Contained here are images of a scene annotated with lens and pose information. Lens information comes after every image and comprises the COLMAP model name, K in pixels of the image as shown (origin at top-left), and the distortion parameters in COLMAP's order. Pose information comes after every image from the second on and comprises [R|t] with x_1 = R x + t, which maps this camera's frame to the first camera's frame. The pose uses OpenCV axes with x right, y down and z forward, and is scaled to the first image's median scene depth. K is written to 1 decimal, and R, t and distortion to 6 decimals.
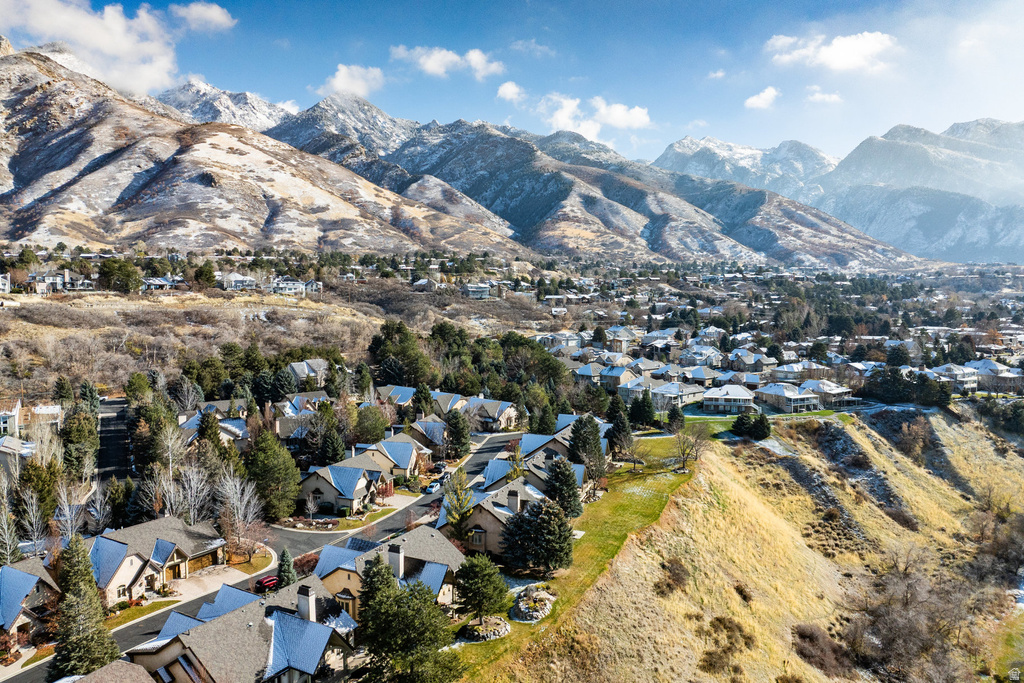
lens RADIAL K [[724.5, 0, 510.4], [0, 724.5, 357.9], [0, 0, 1]] dist [-0.058127, 0.031620]
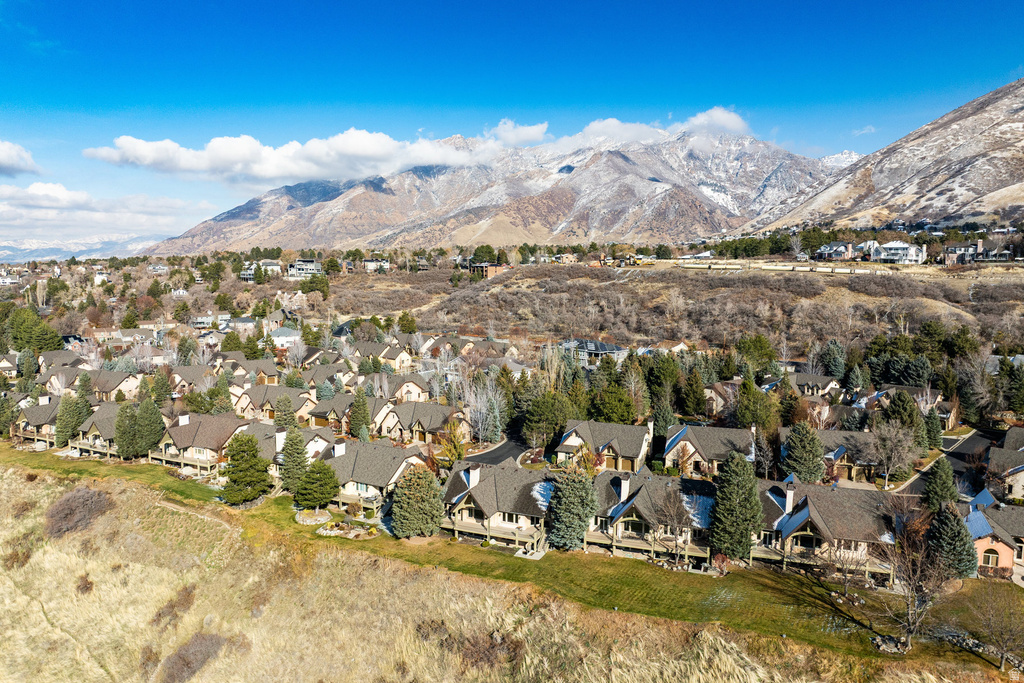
lens RADIAL K [[714.0, 0, 512.0], [0, 714.0, 341.5], [0, 0, 1]] dist [-0.052628, 0.023184]
pose [[-0.021268, 0.102043, -0.994553, 0.071093], [-0.091394, 0.990414, 0.103573, -0.005822], [0.995588, 0.093099, -0.011738, 0.080789]]
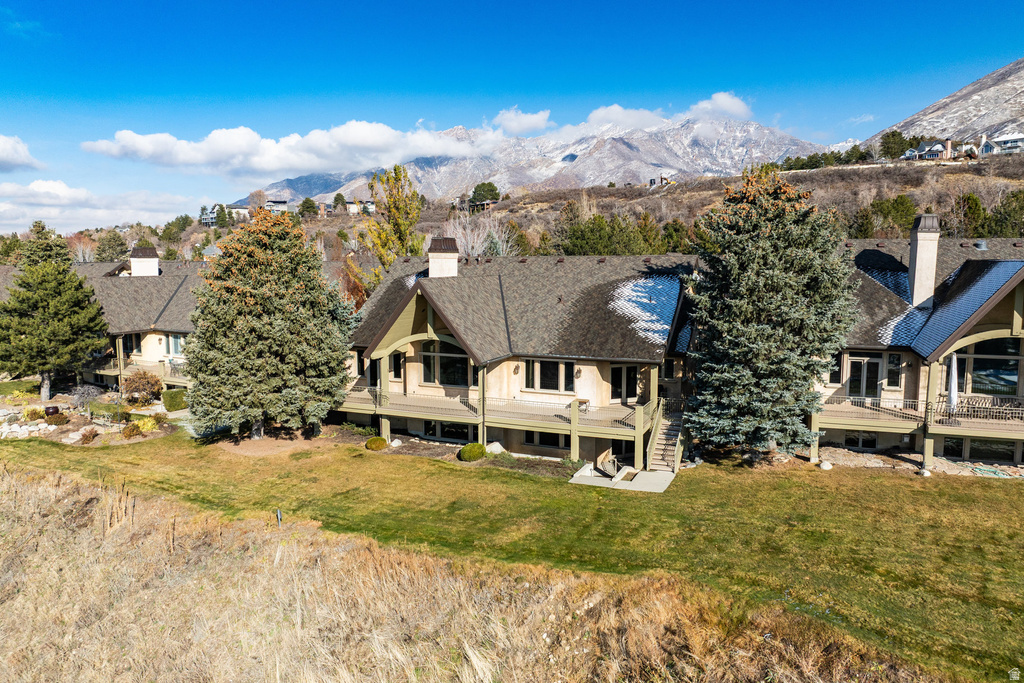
lens RADIAL K [[714.0, 0, 512.0], [0, 714.0, 341.5], [0, 0, 1]] dist [-0.052628, 0.023184]
pose [[-0.026216, 0.111051, -0.993469, 0.026209], [-0.079735, 0.990412, 0.112813, 0.014859], [0.996471, 0.082172, -0.017110, 0.080532]]
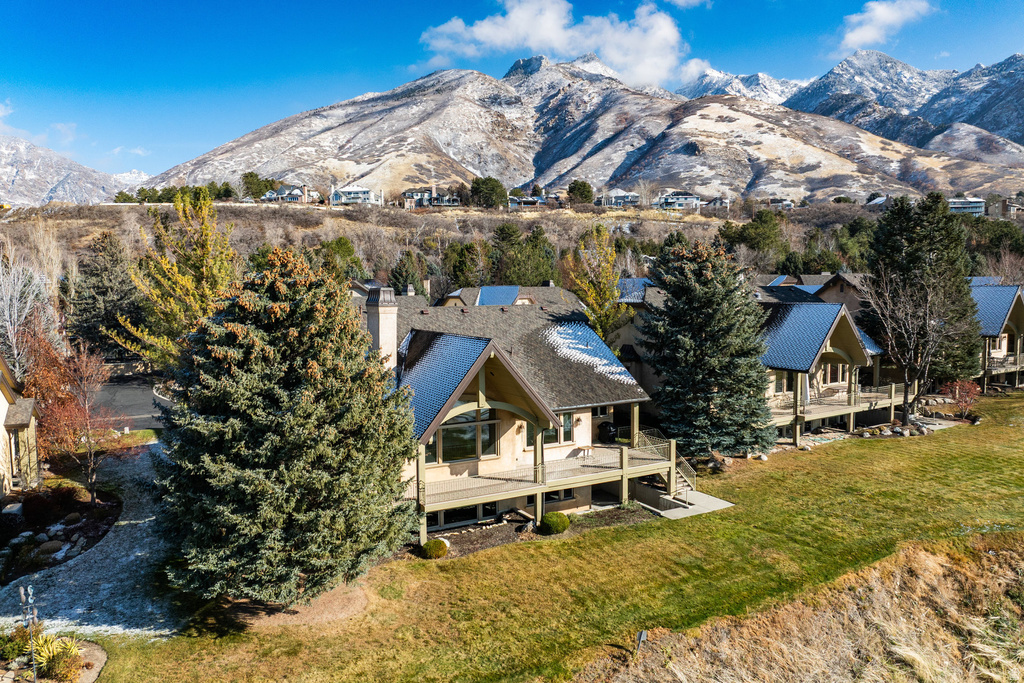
lens RADIAL K [[724.5, 0, 510.4], [0, 724.5, 357.9], [0, 0, 1]] dist [-0.058127, 0.031620]
pose [[0.775913, 0.048137, -0.629001, 0.016931], [-0.037351, 0.998841, 0.030365, 0.015528], [0.629733, -0.000066, 0.776812, 0.063290]]
